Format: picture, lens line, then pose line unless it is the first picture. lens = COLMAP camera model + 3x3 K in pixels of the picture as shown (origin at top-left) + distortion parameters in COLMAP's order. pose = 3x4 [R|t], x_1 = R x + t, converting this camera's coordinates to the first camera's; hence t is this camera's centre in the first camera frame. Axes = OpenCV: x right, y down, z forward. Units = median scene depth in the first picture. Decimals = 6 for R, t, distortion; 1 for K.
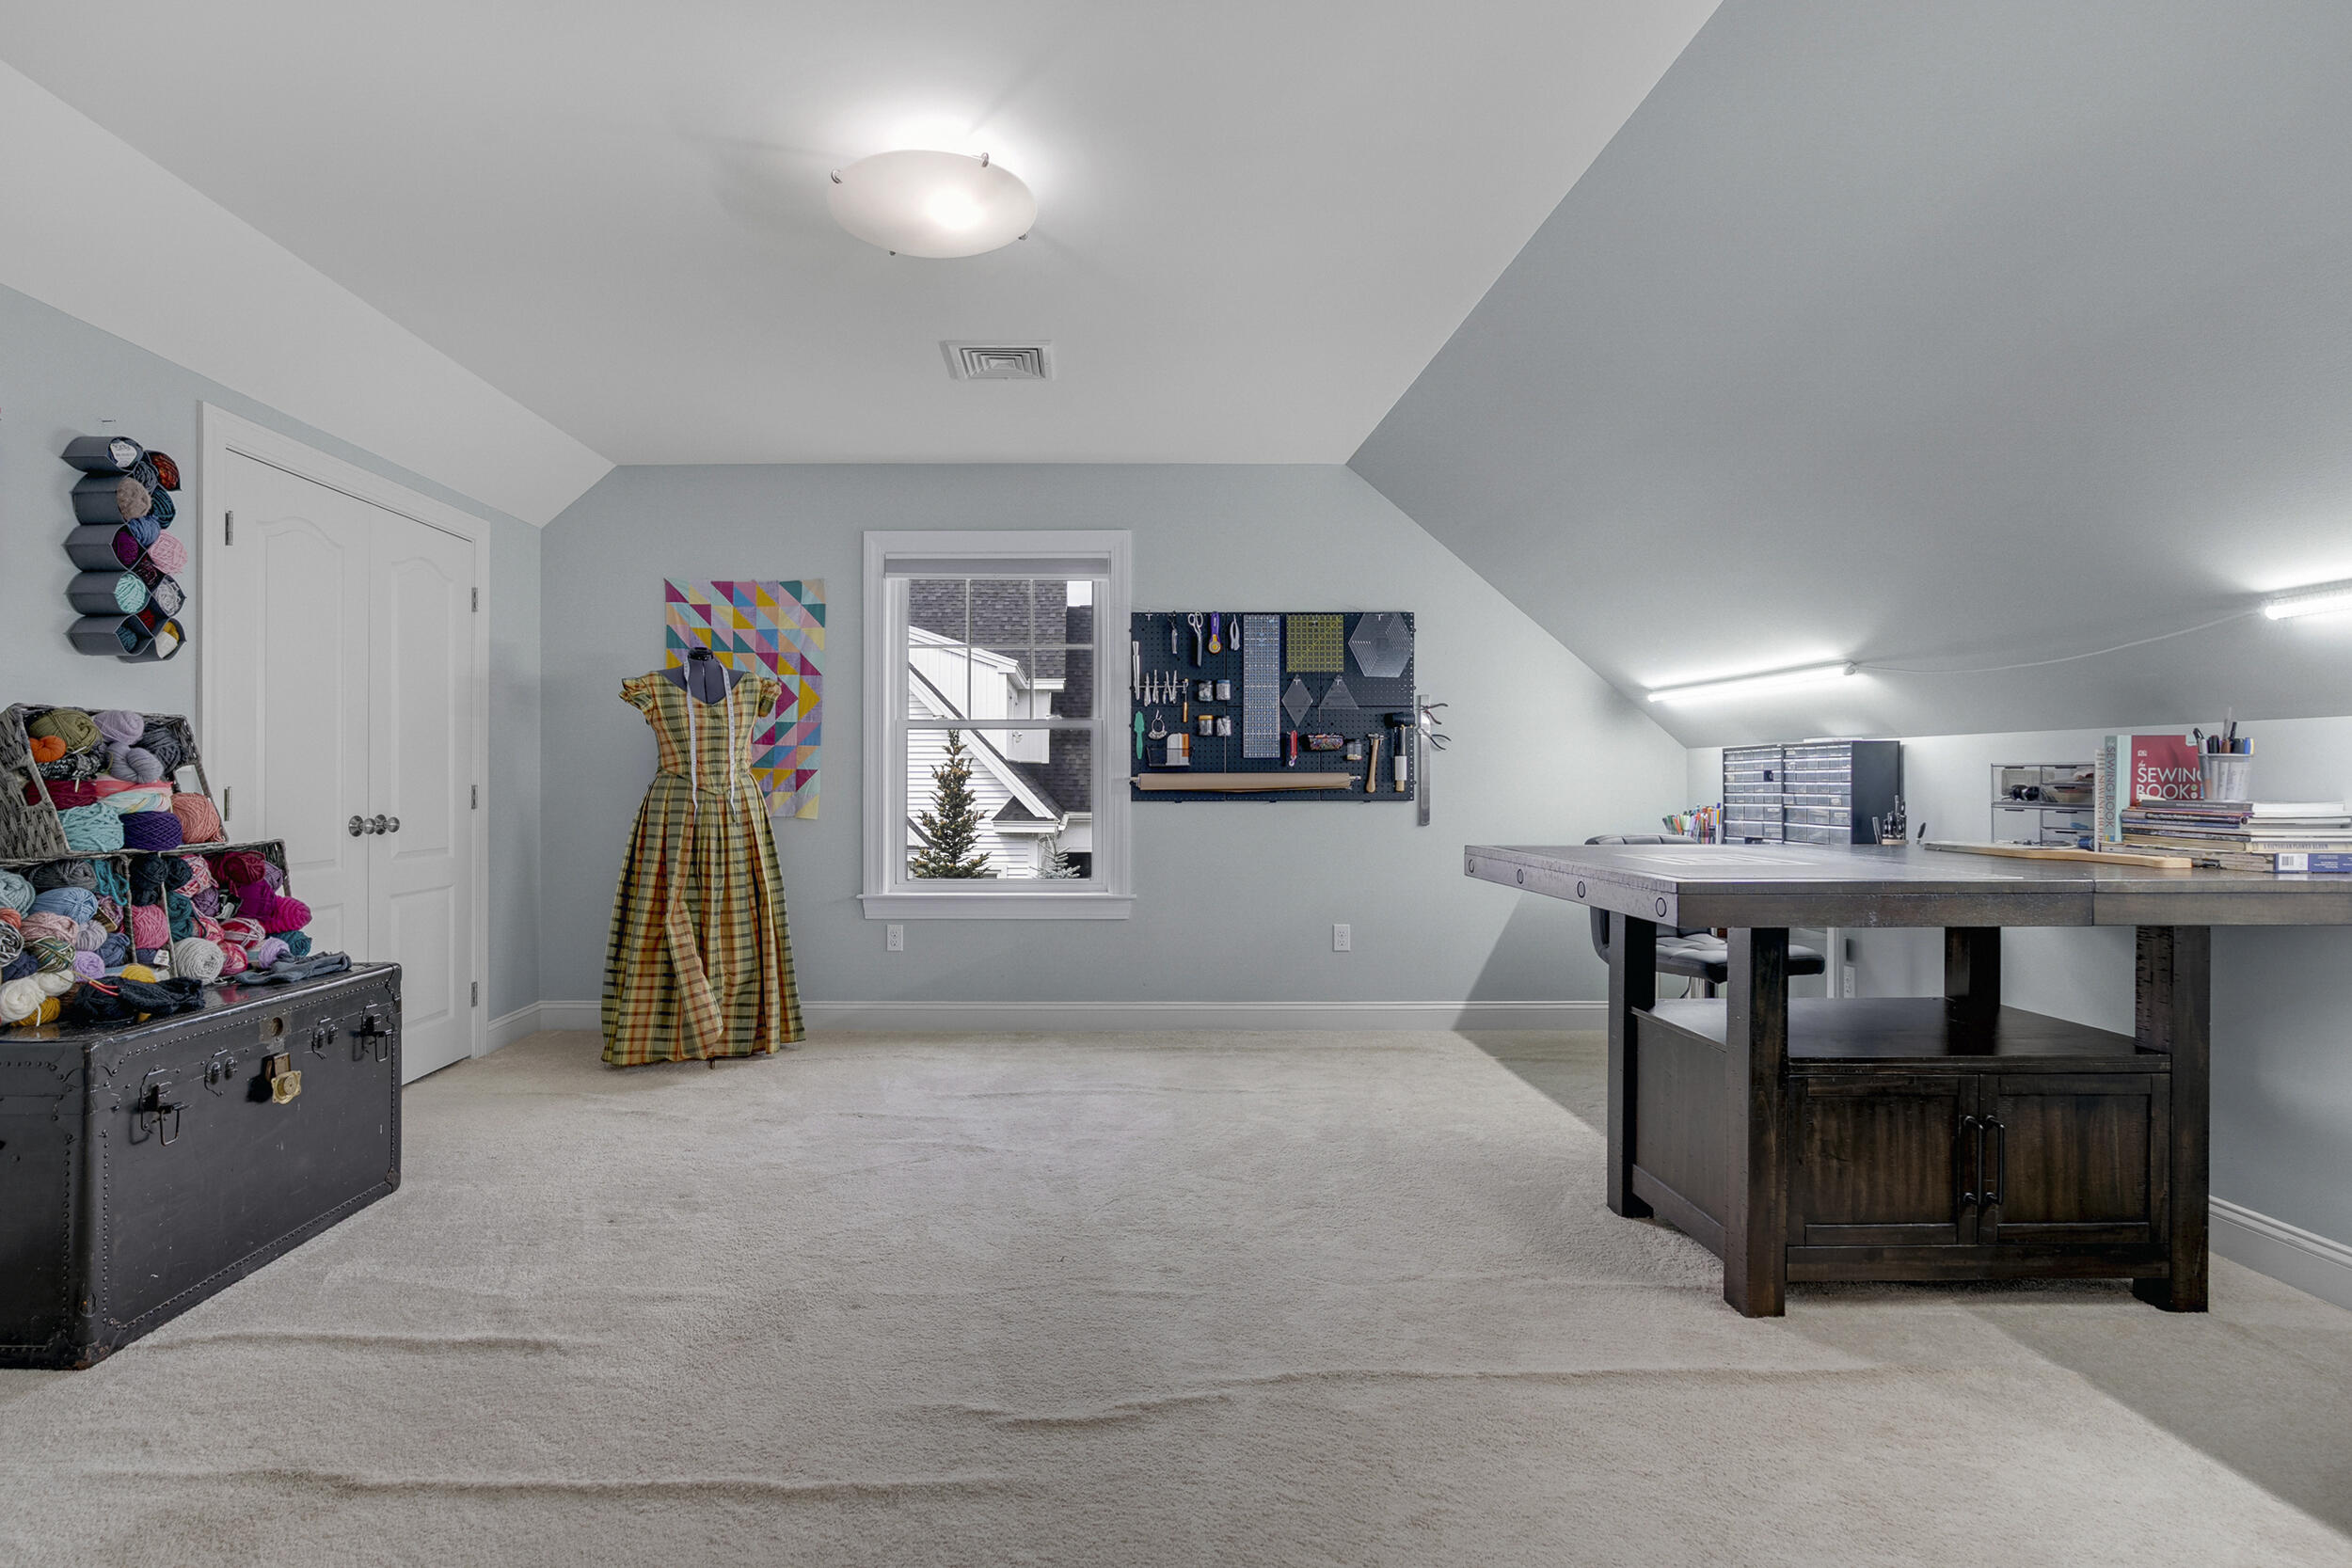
lens RADIAL K [[1217.9, 0, 1169.7], [0, 1217.9, 781.5], [0, 0, 1]] dist [-0.004790, 0.001262]
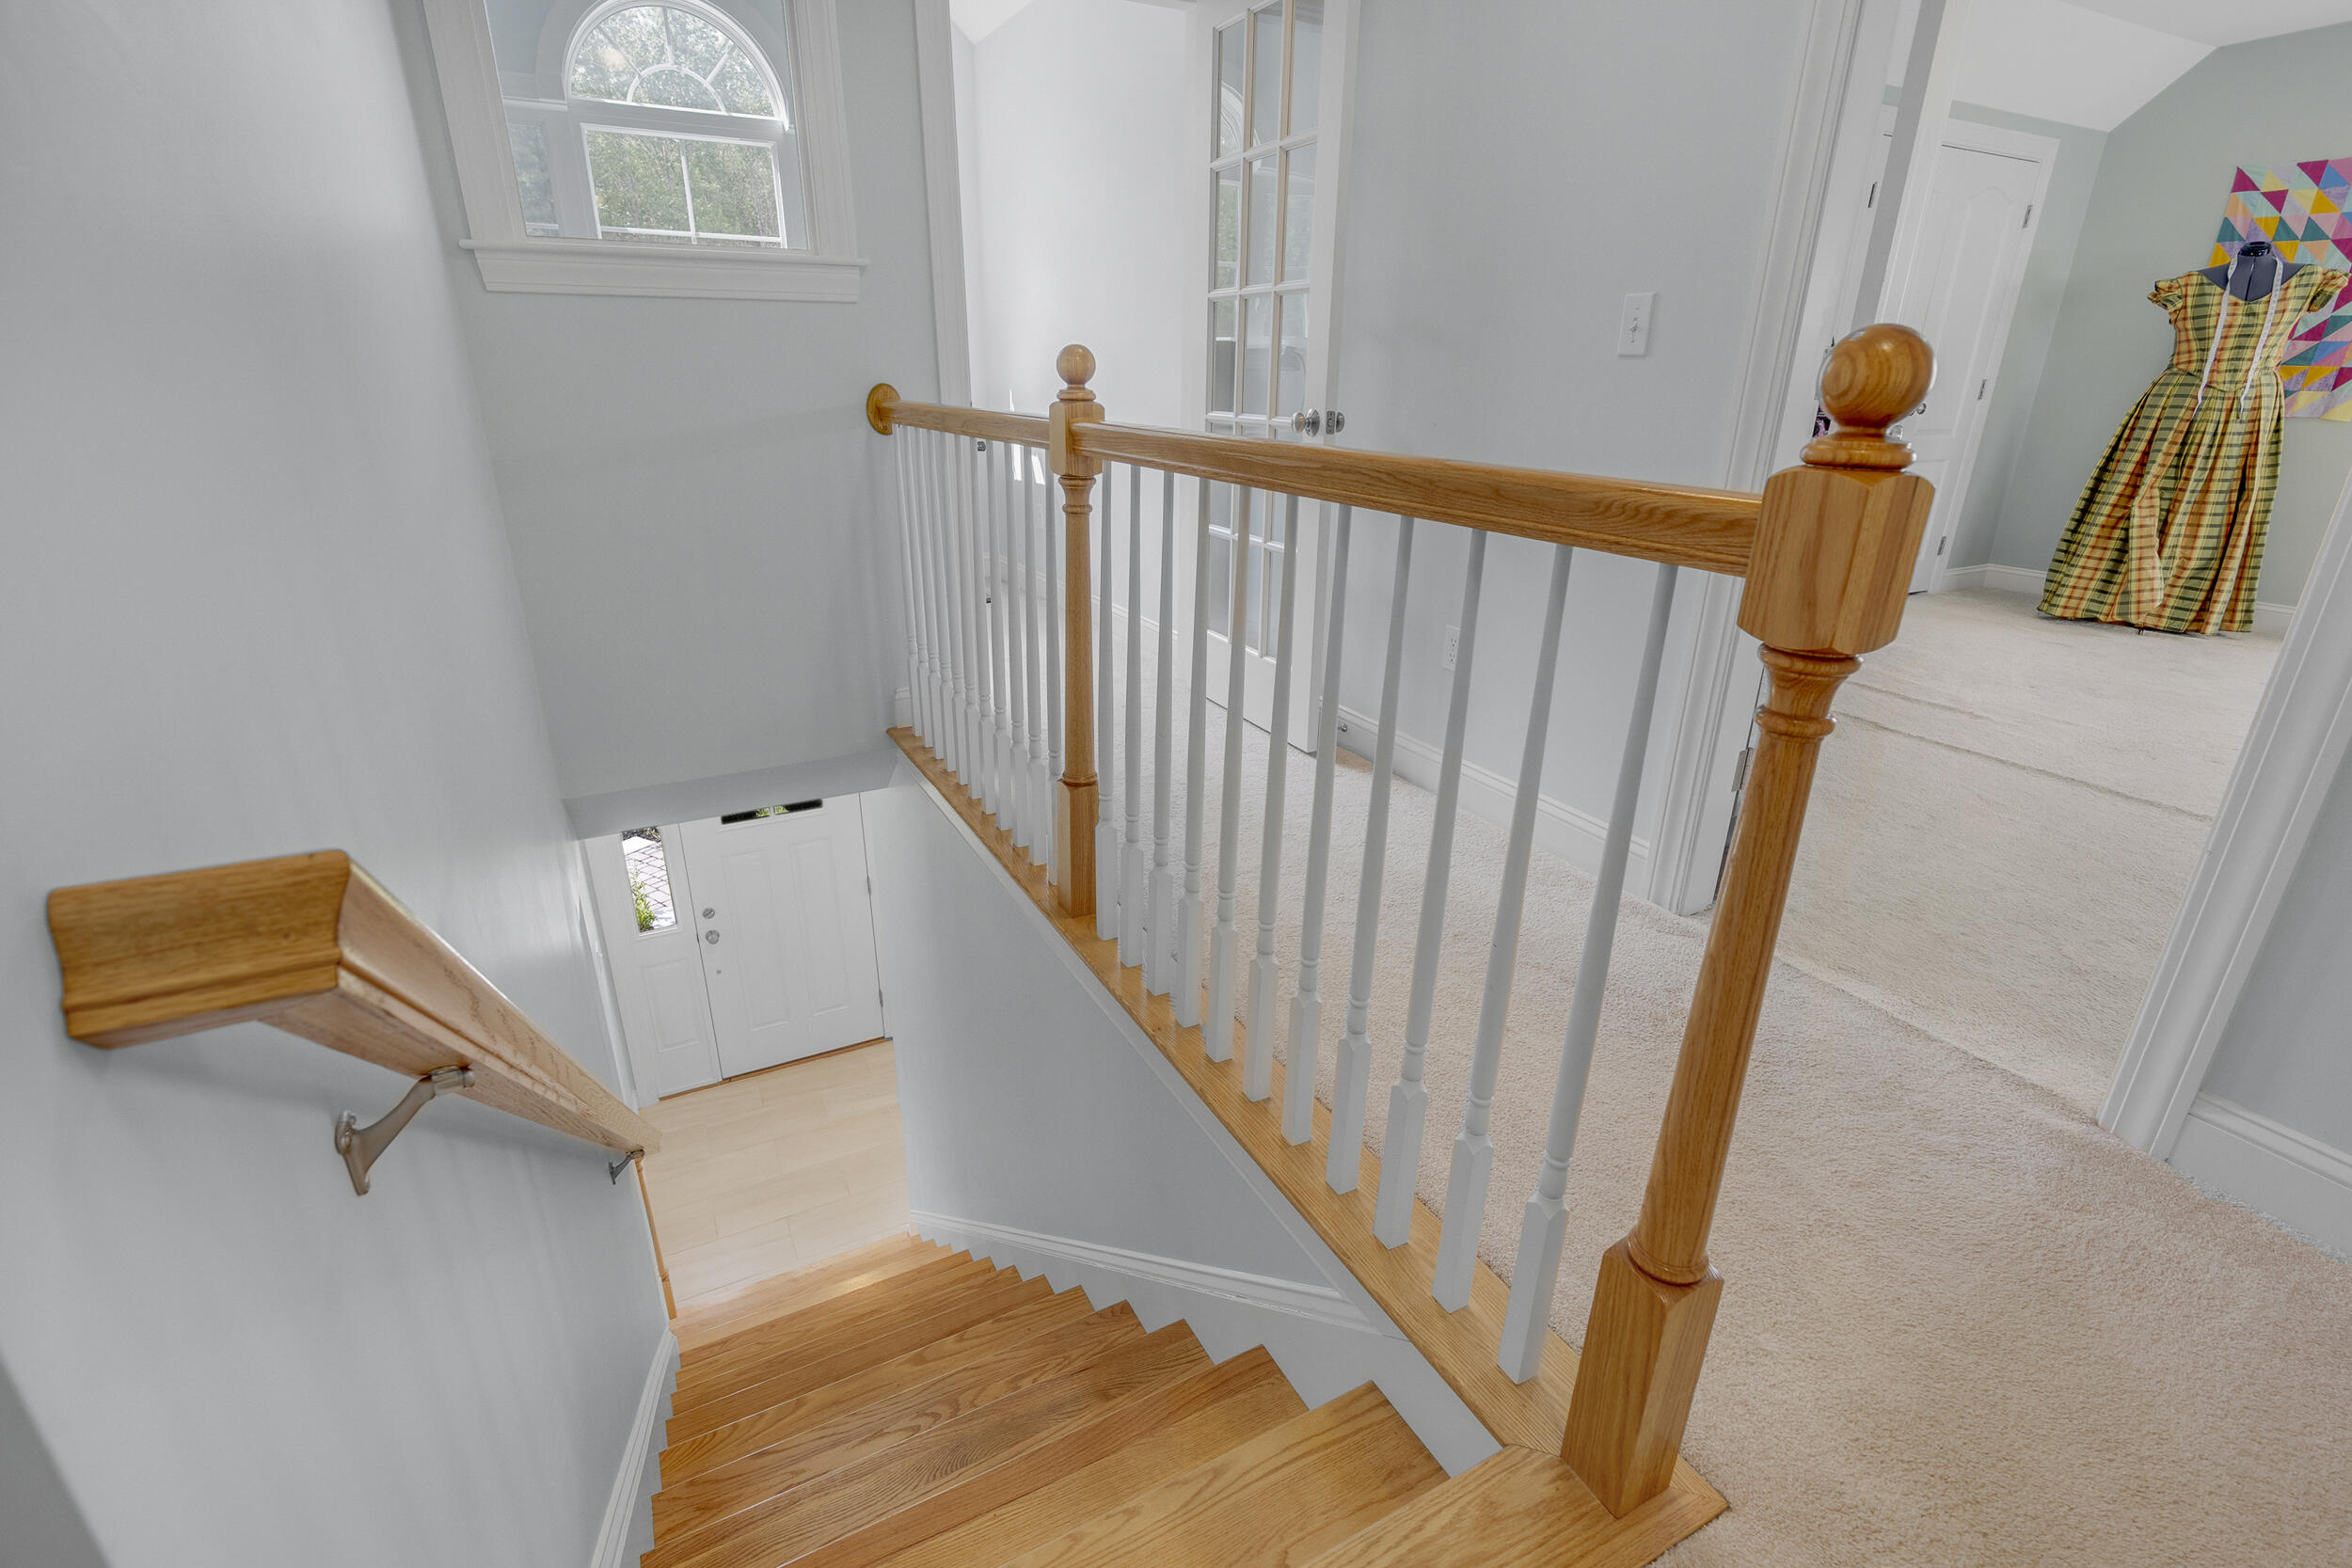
lens RADIAL K [[1069.9, 0, 1142.1], [0, 1069.9, 771.7], [0, 0, 1]] dist [-0.011376, 0.001935]
pose [[0.426542, 0.319568, -0.846131, 0.124687], [-0.007671, 0.936746, 0.349925, 0.005414], [0.904435, -0.142767, 0.402013, -0.308745]]
